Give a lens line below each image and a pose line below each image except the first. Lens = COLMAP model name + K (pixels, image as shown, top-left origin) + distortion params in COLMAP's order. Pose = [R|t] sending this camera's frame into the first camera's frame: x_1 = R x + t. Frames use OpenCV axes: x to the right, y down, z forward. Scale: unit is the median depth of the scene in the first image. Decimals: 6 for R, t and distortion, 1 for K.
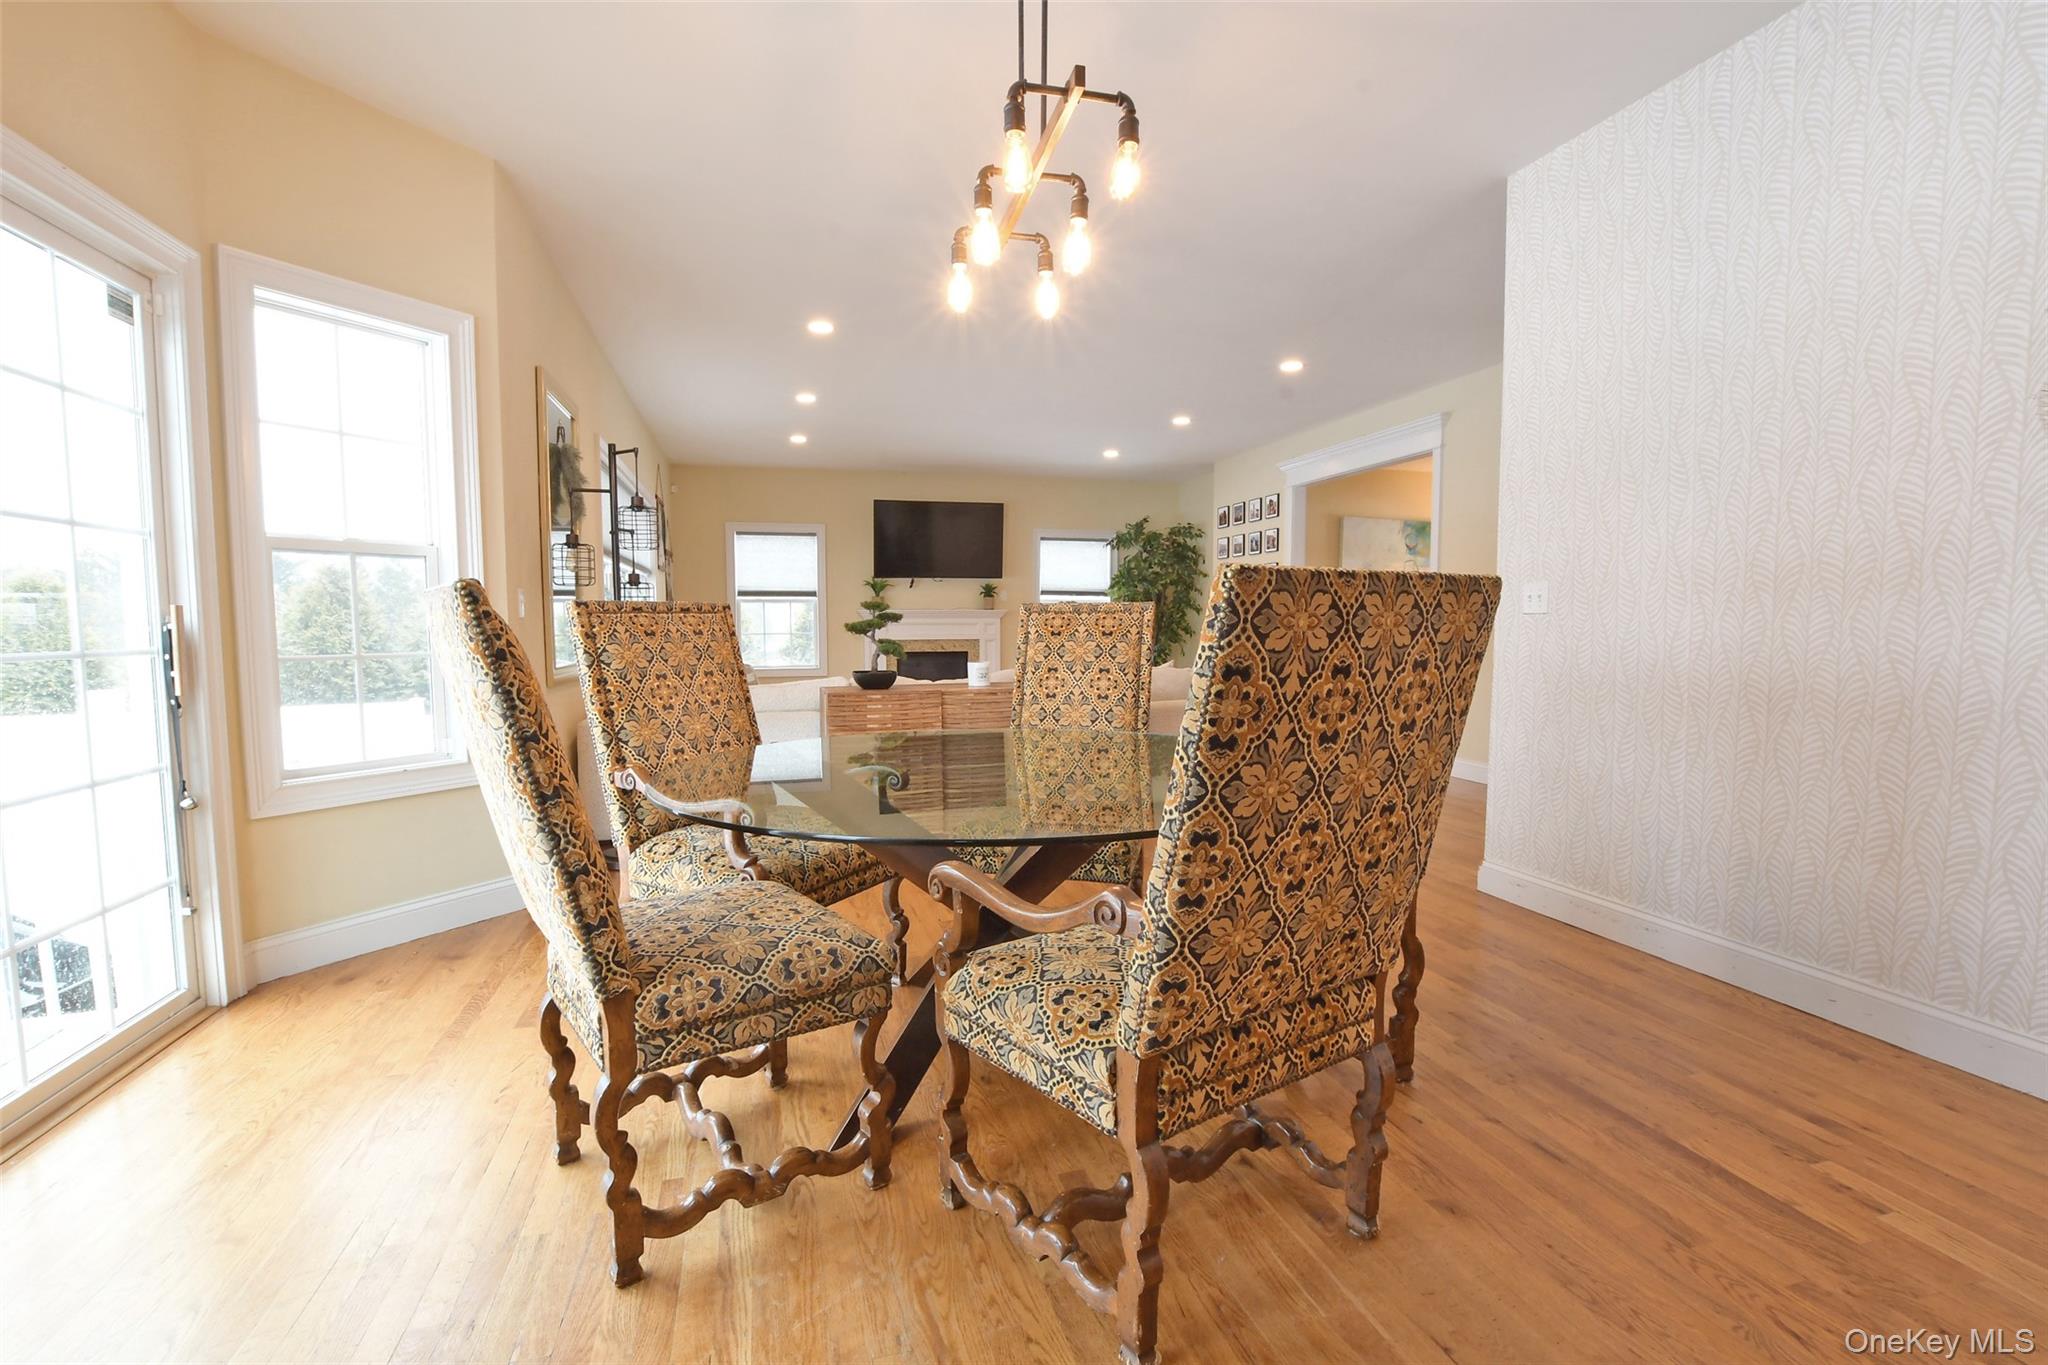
lens RADIAL K [[922.8, 0, 997.0], [0, 922.8, 688.4], [0, 0, 1]] dist [-0.040385, 0.006947]
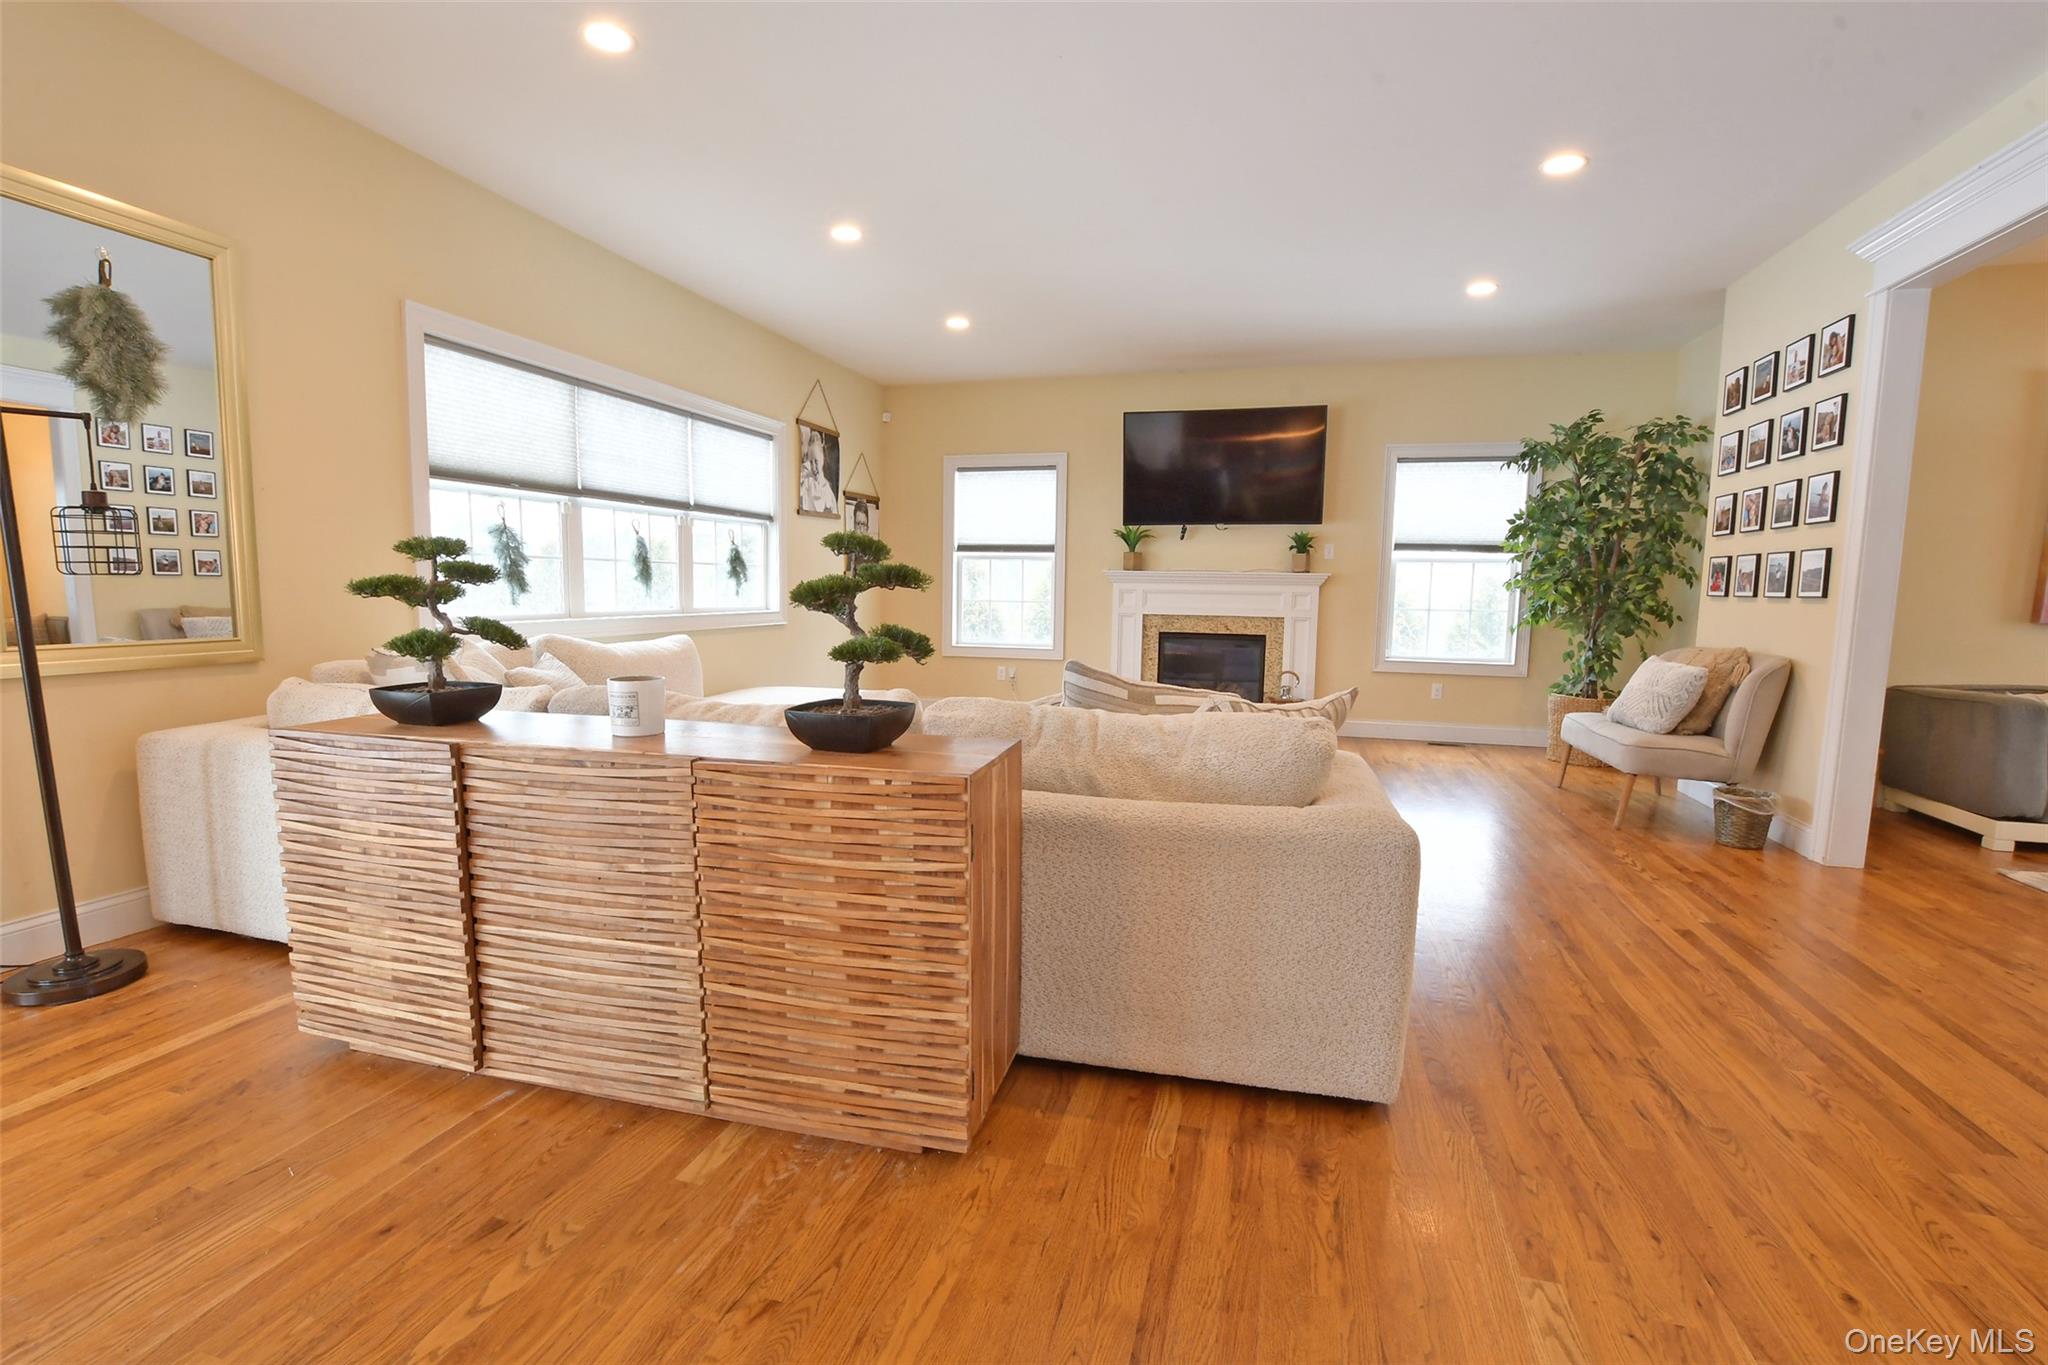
lens RADIAL K [[922.8, 0, 1001.2], [0, 922.8, 692.5], [0, 0, 1]] dist [-0.040385, 0.006947]
pose [[0.850852, 0.074542, -0.520090, 0.394970], [-0.053463, 0.997030, 0.055436, -0.063642], [0.522678, -0.019362, 0.852311, 0.843581]]
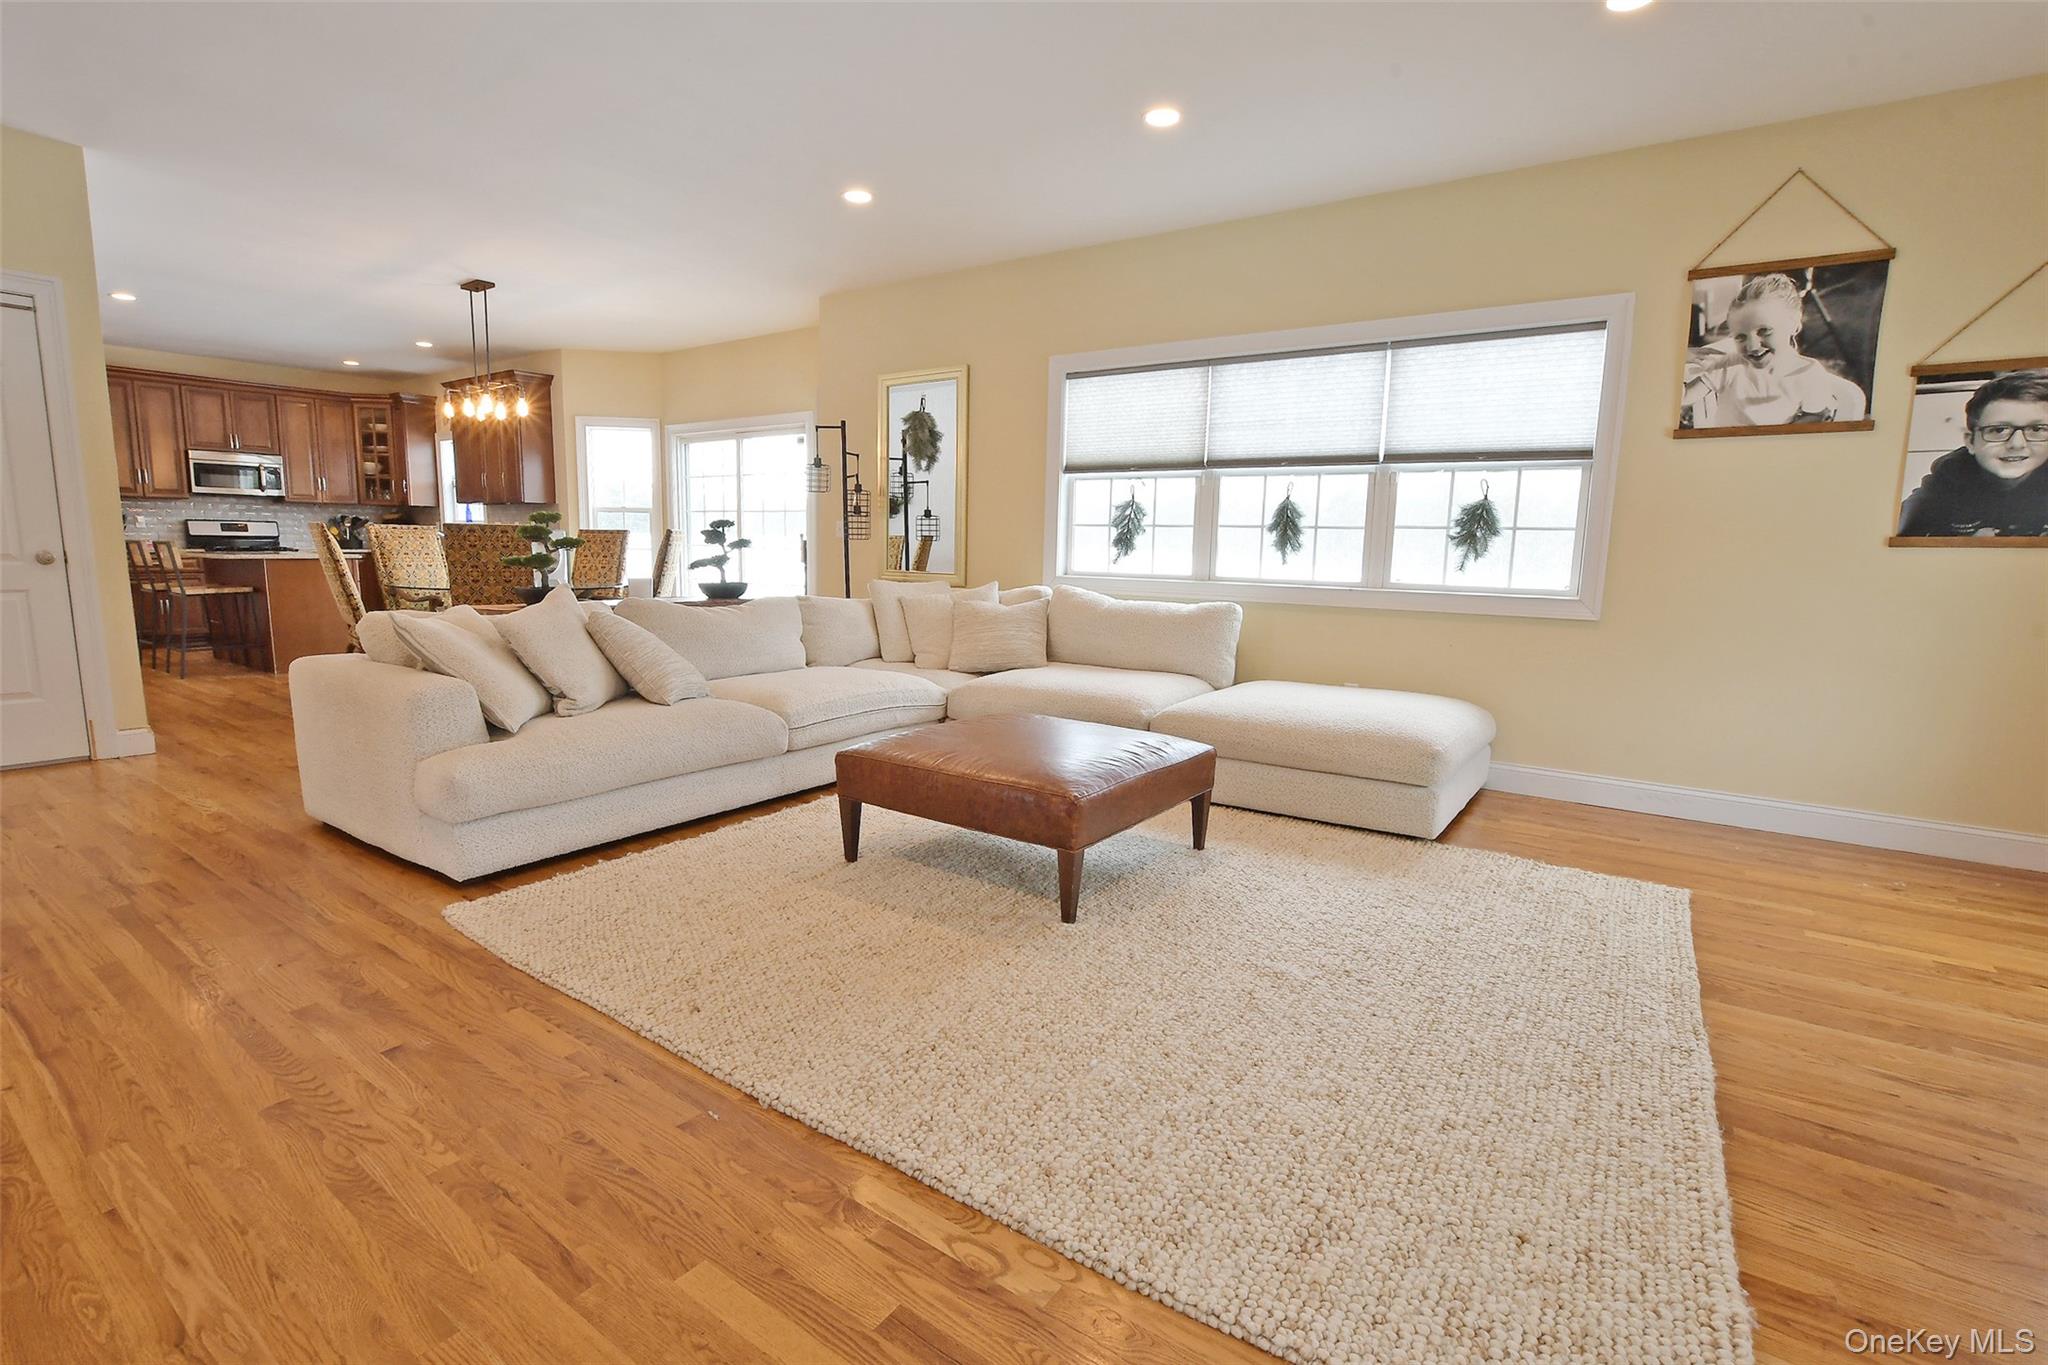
lens RADIAL K [[922.8, 0, 987.7], [0, 922.8, 698.5], [0, 0, 1]] dist [-0.040385, 0.006947]
pose [[-0.764164, 0.087625, -0.639043, 0.383469], [-0.066445, 0.974765, 0.213114, -0.150476], [0.641591, 0.205315, -0.739058, 2.223913]]
